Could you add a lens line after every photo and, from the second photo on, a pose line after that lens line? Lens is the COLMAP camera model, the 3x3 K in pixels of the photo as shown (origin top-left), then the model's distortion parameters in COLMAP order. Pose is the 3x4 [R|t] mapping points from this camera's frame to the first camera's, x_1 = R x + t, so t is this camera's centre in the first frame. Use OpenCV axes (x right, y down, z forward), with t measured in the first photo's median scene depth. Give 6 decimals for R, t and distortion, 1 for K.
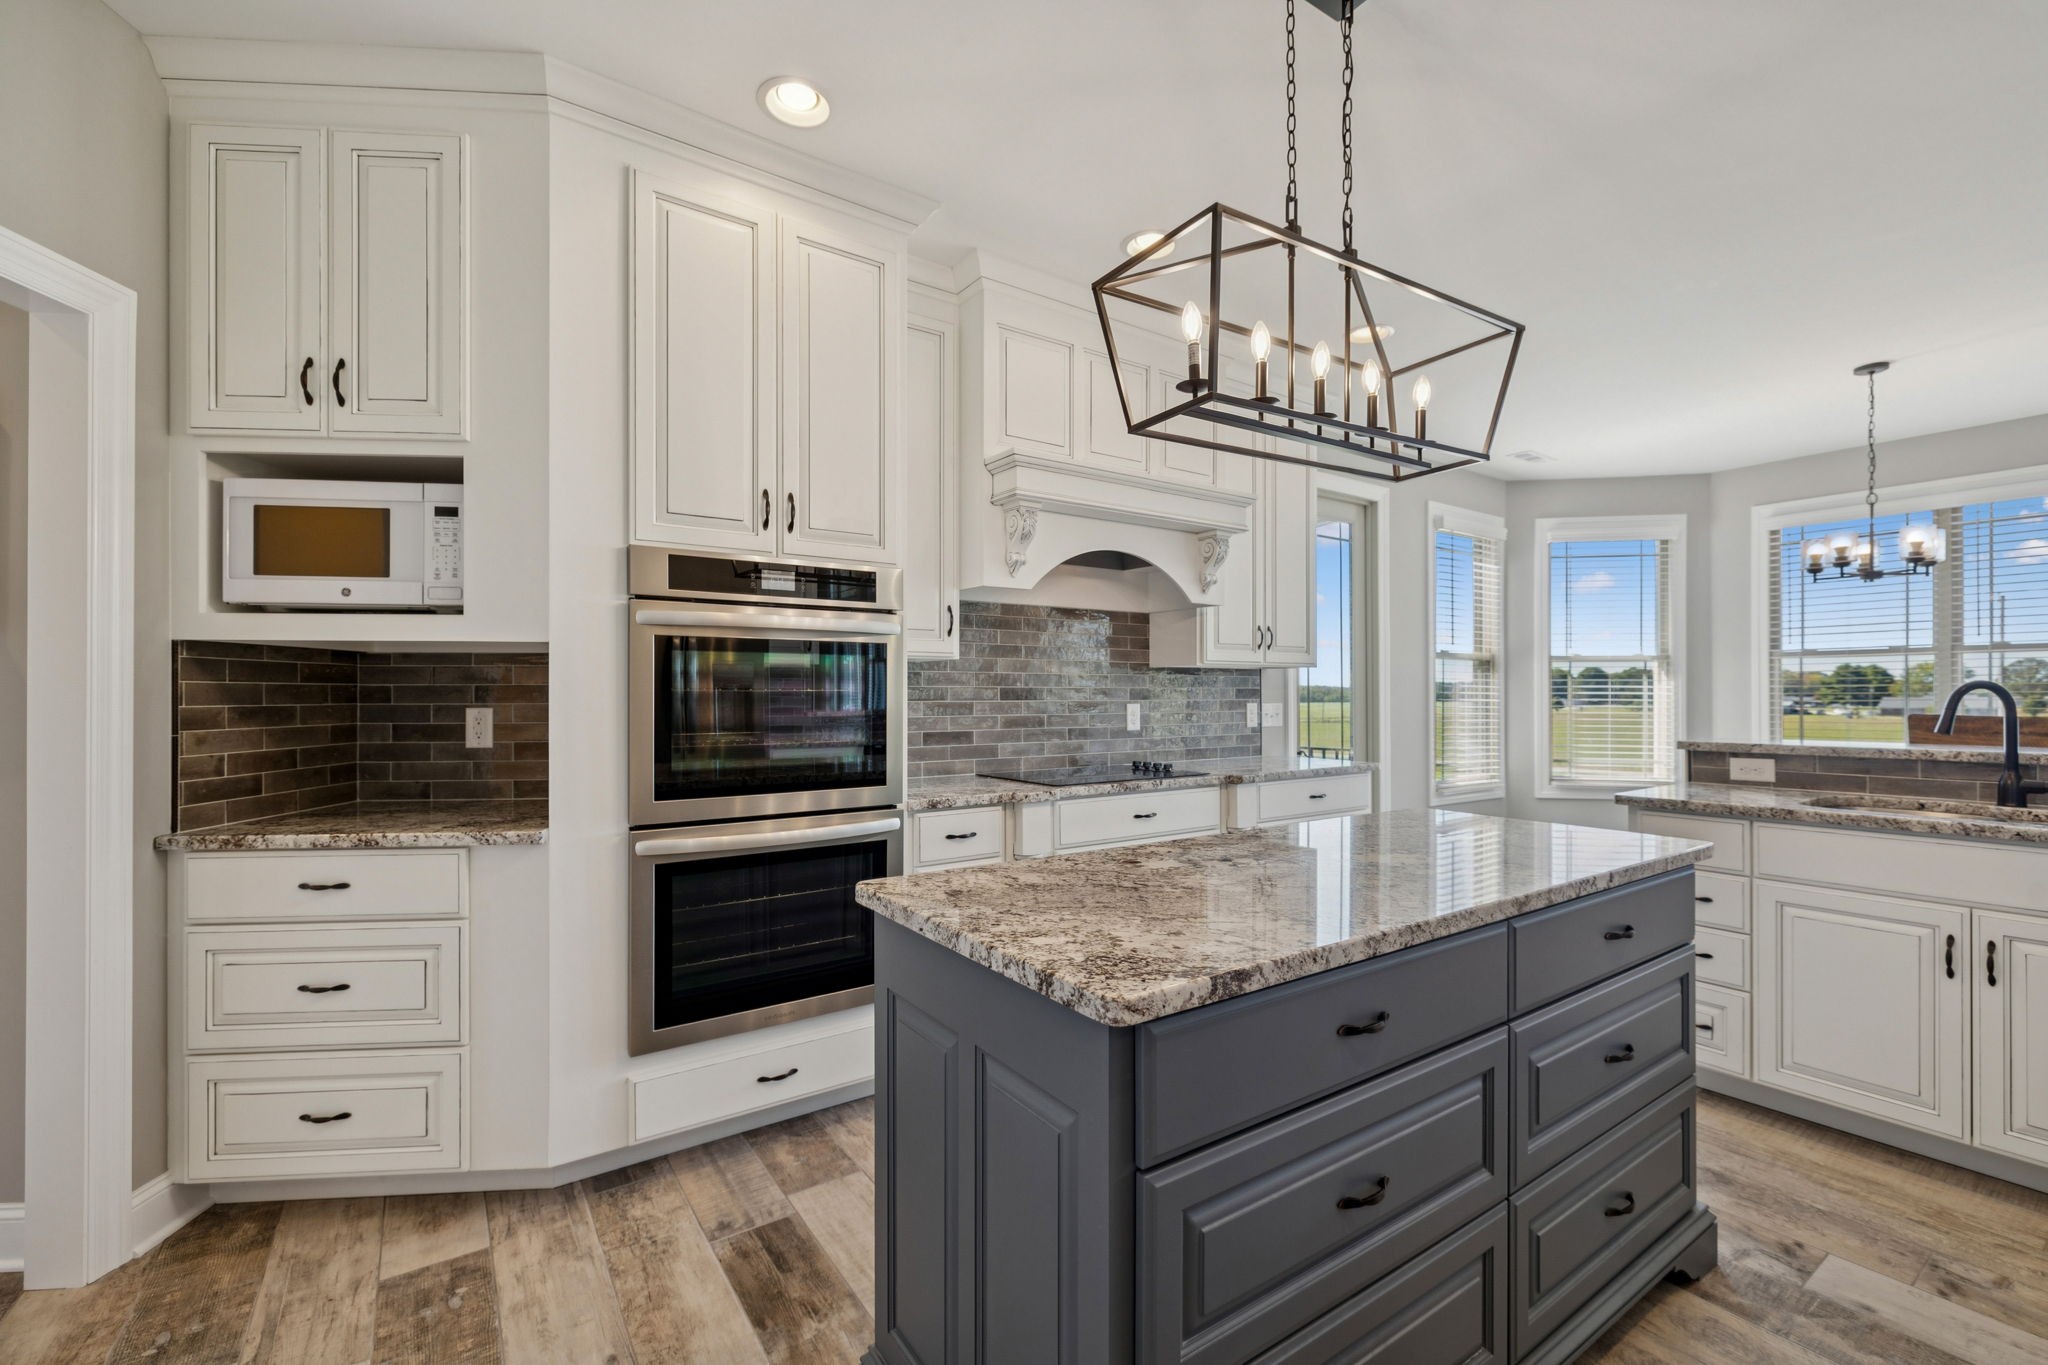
lens RADIAL K [[855.5, 0, 1026.2], [0, 855.5, 688.4], [0, 0, 1]] dist [-0.000660, -0.000124]
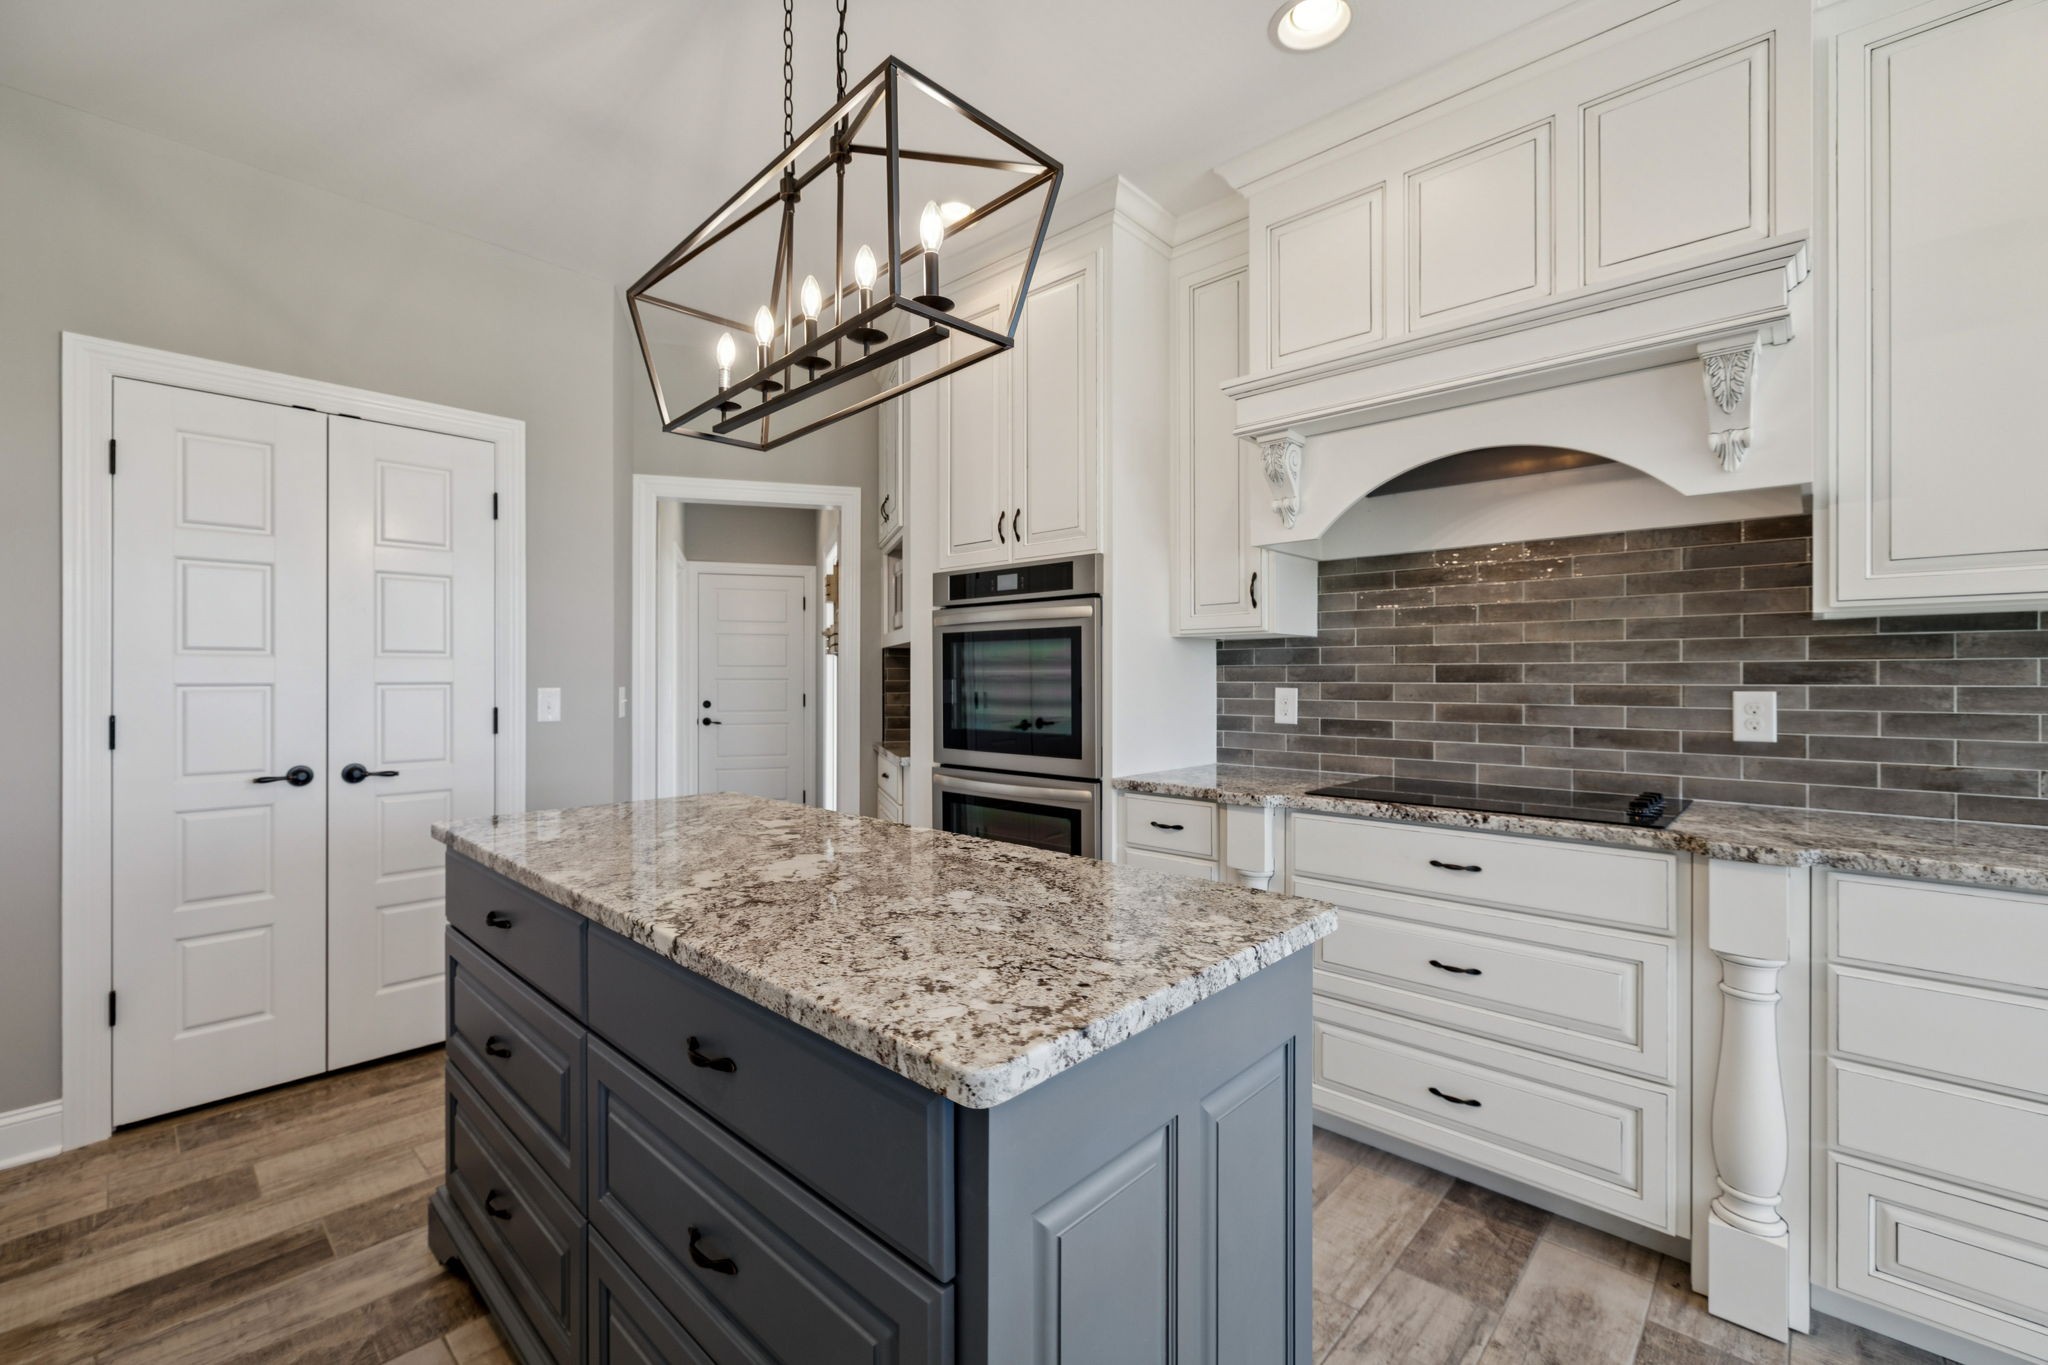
lens RADIAL K [[855.5, 0, 1029.6], [0, 855.5, 677.2], [0, 0, 1]] dist [-0.000660, -0.000124]
pose [[0.217832, -0.000812, -0.975986, 0.645883], [0.004712, 0.999989, 0.000220, 0.008131], [0.975975, -0.004647, 0.217833, 0.528472]]
